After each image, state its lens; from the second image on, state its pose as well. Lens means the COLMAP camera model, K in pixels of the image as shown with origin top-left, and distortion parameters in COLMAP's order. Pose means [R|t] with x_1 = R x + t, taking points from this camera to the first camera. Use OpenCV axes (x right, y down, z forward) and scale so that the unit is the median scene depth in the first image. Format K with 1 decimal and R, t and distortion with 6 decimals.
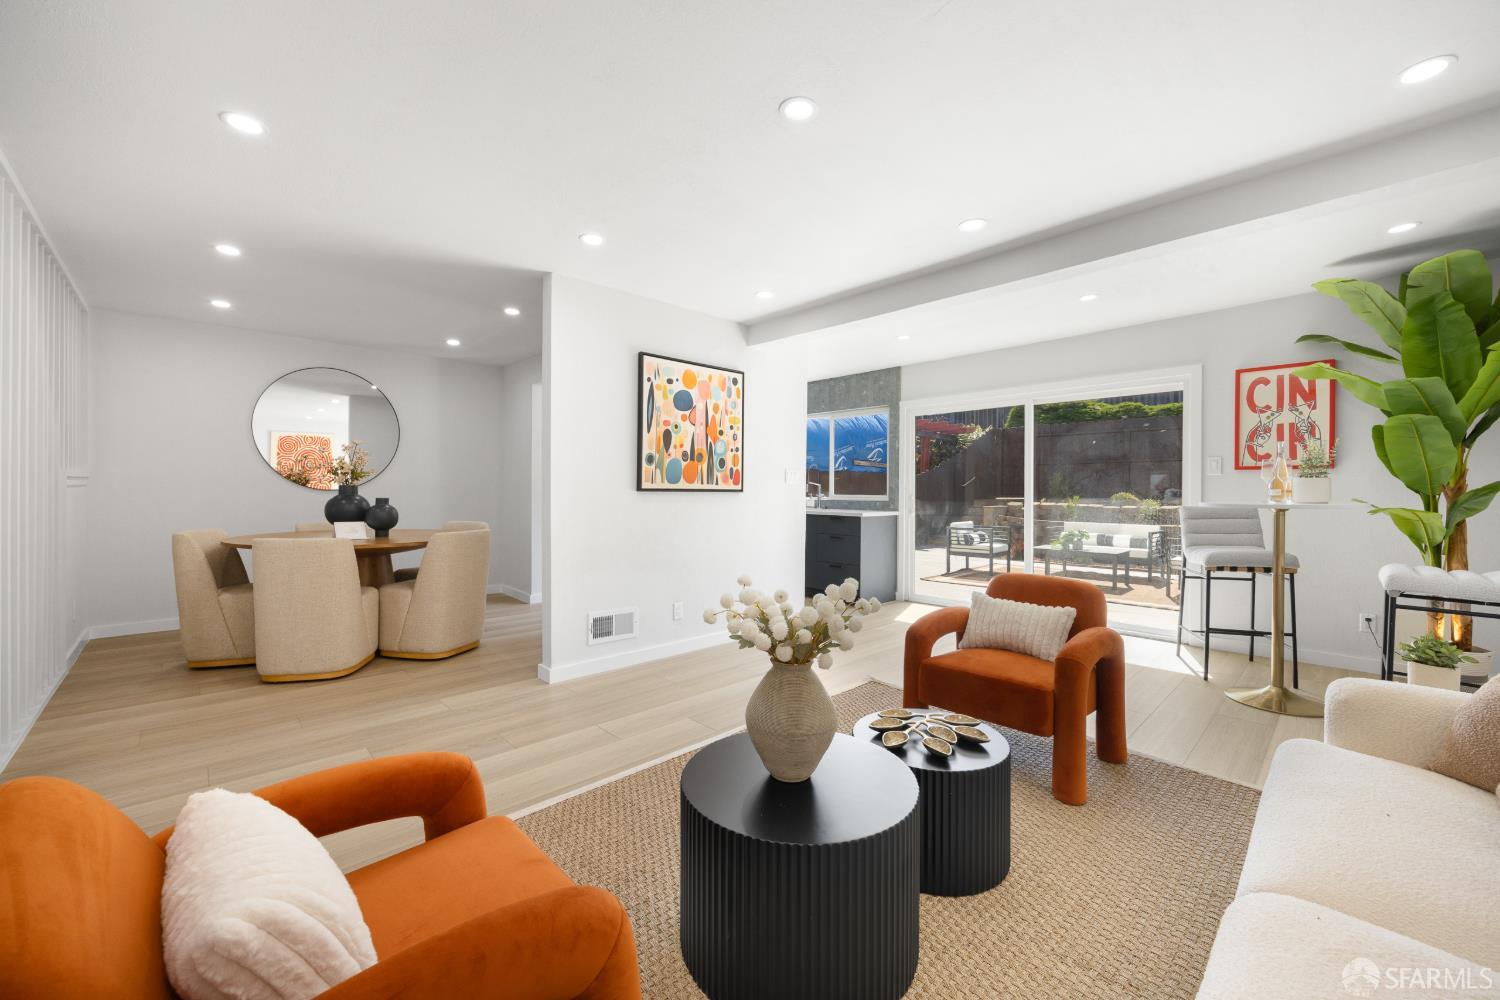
lens RADIAL K [[594.8, 0, 750.0], [0, 594.8, 500.0], [0, 0, 1]] dist [0.001877, -0.000123]
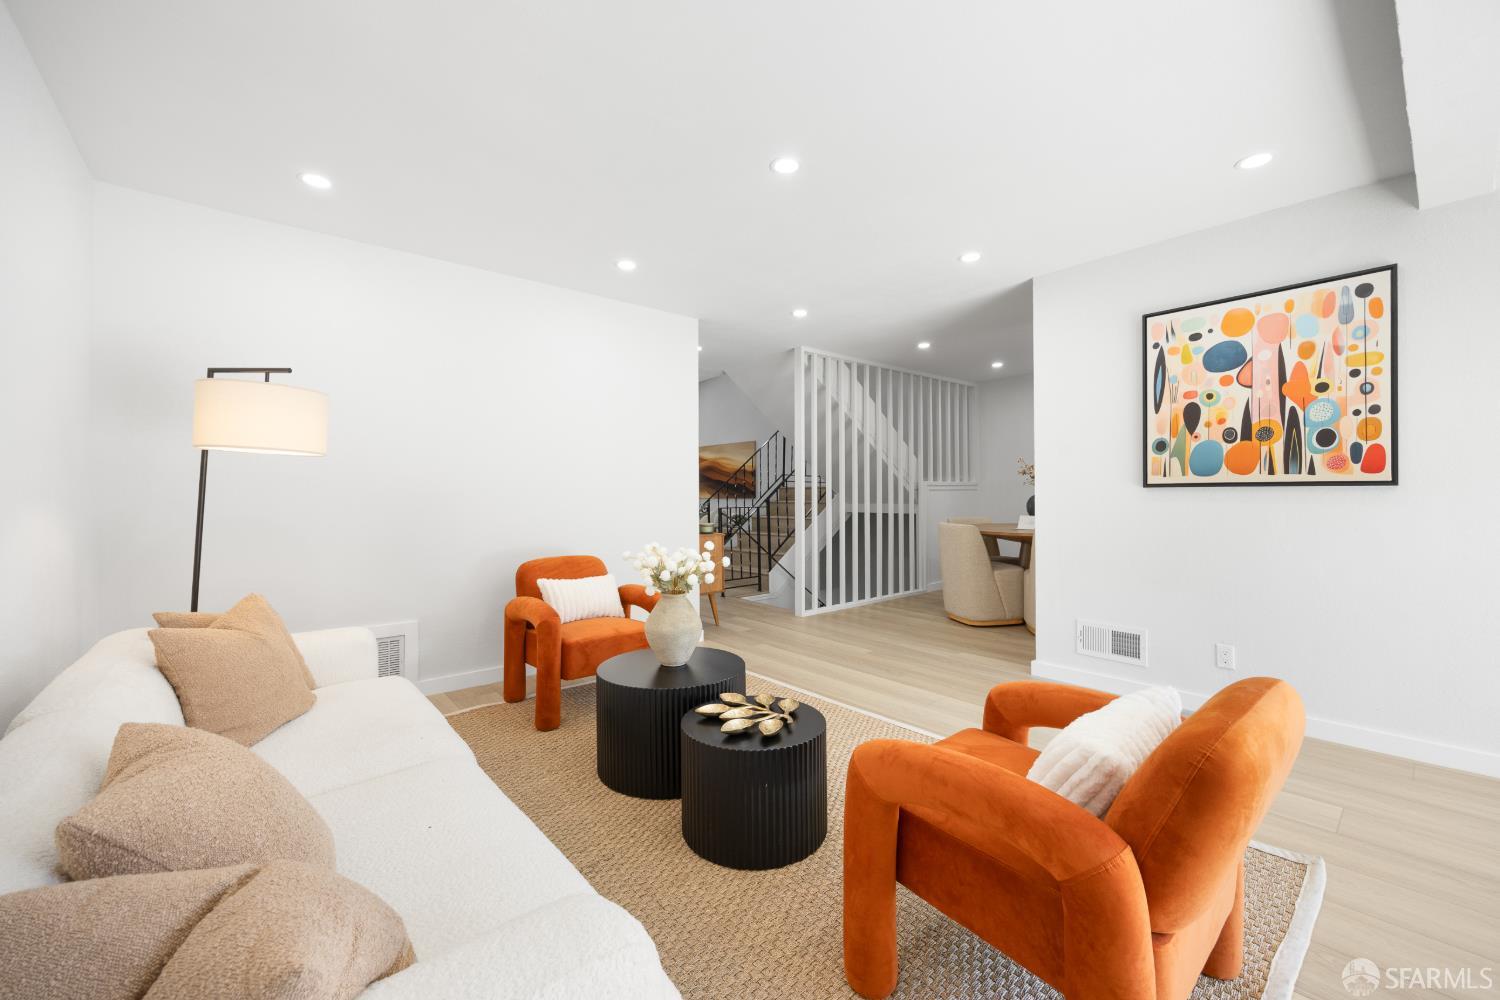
lens RADIAL K [[594.8, 0, 750.0], [0, 594.8, 500.0], [0, 0, 1]] dist [0.001877, -0.000123]
pose [[-0.060836, 0.005397, -0.998133, 0.618122], [-0.007100, 0.999958, 0.005840, 0.001575], [0.998123, 0.007442, -0.060795, 0.483019]]
